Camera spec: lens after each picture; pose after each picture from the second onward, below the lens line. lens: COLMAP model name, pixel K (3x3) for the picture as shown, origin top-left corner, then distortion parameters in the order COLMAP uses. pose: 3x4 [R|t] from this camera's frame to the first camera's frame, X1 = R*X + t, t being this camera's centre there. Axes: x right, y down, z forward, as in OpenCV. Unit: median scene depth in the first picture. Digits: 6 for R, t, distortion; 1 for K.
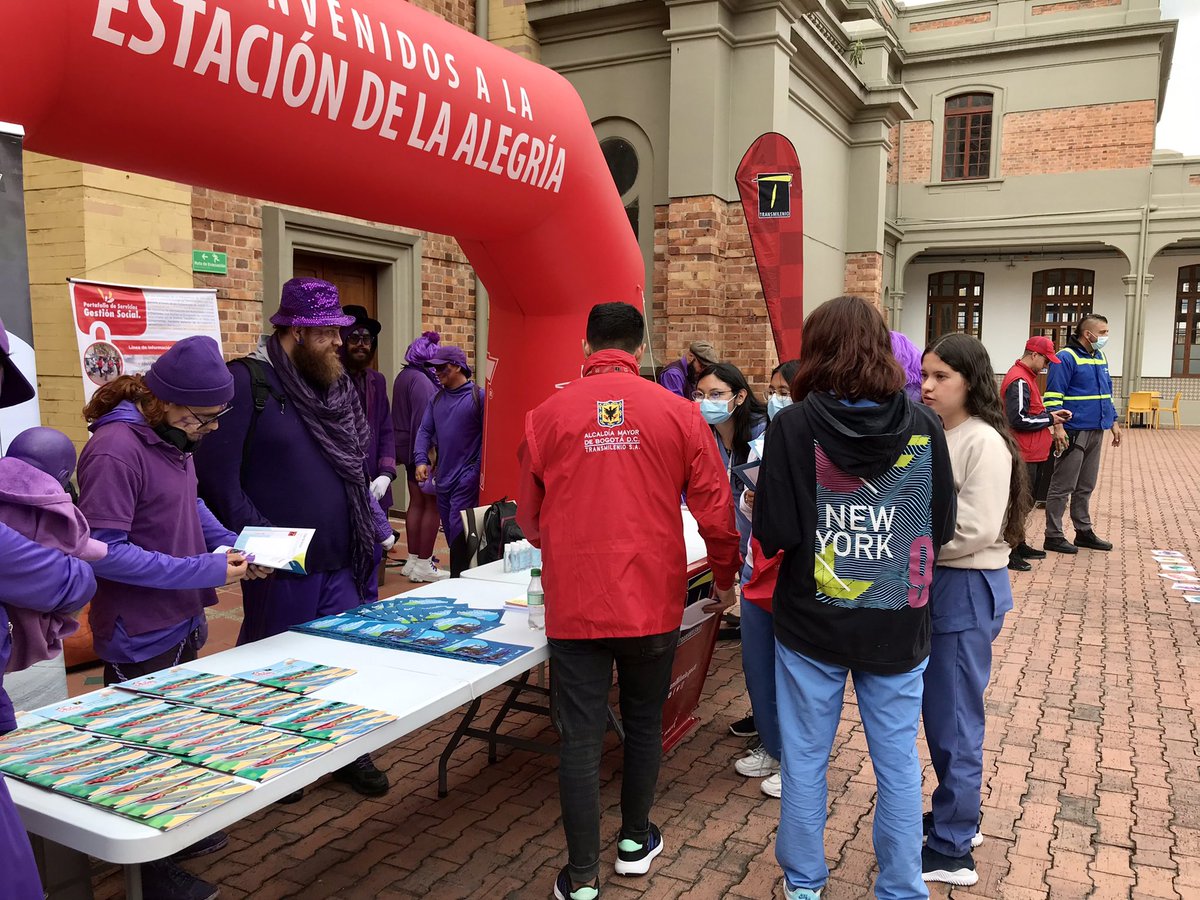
lens RADIAL K [[993.9, 0, 590.3], [0, 993.9, 447.3], [0, 0, 1]] dist [-0.000873, 0.007038]
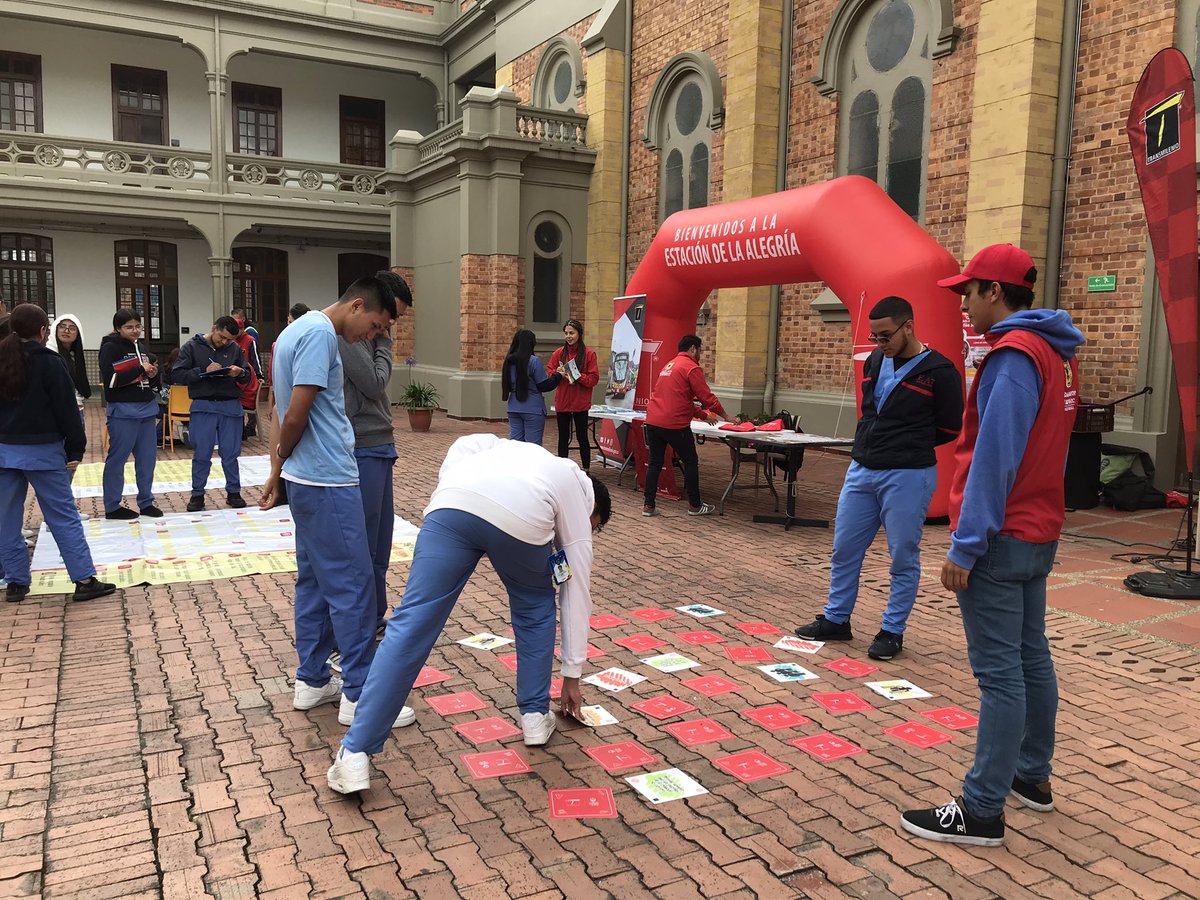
lens RADIAL K [[993.9, 0, 599.2], [0, 993.9, 451.3], [0, 0, 1]] dist [-0.000873, 0.007038]
pose [[-0.562613, 0.060034, -0.824538, 2.069498], [-0.097711, 0.985541, 0.138428, -0.128244], [0.820926, 0.158448, -0.548612, 2.082721]]
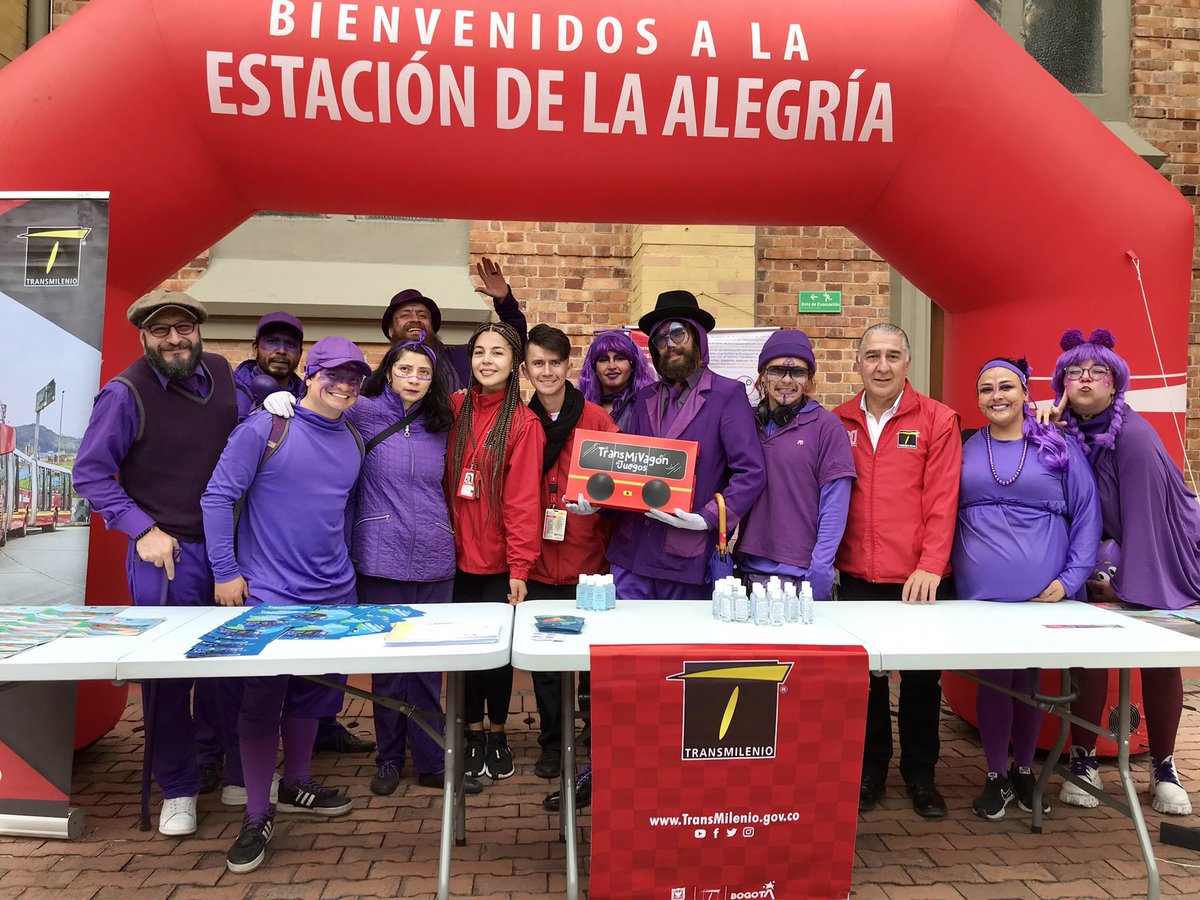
lens RADIAL K [[993.9, 0, 597.7], [0, 993.9, 454.0], [0, 0, 1]] dist [-0.000873, 0.007038]
pose [[0.538227, 0.009670, -0.842744, 0.562281], [-0.071303, 0.996872, -0.034100, 0.022964], [0.839778, 0.078444, 0.537233, 0.500099]]
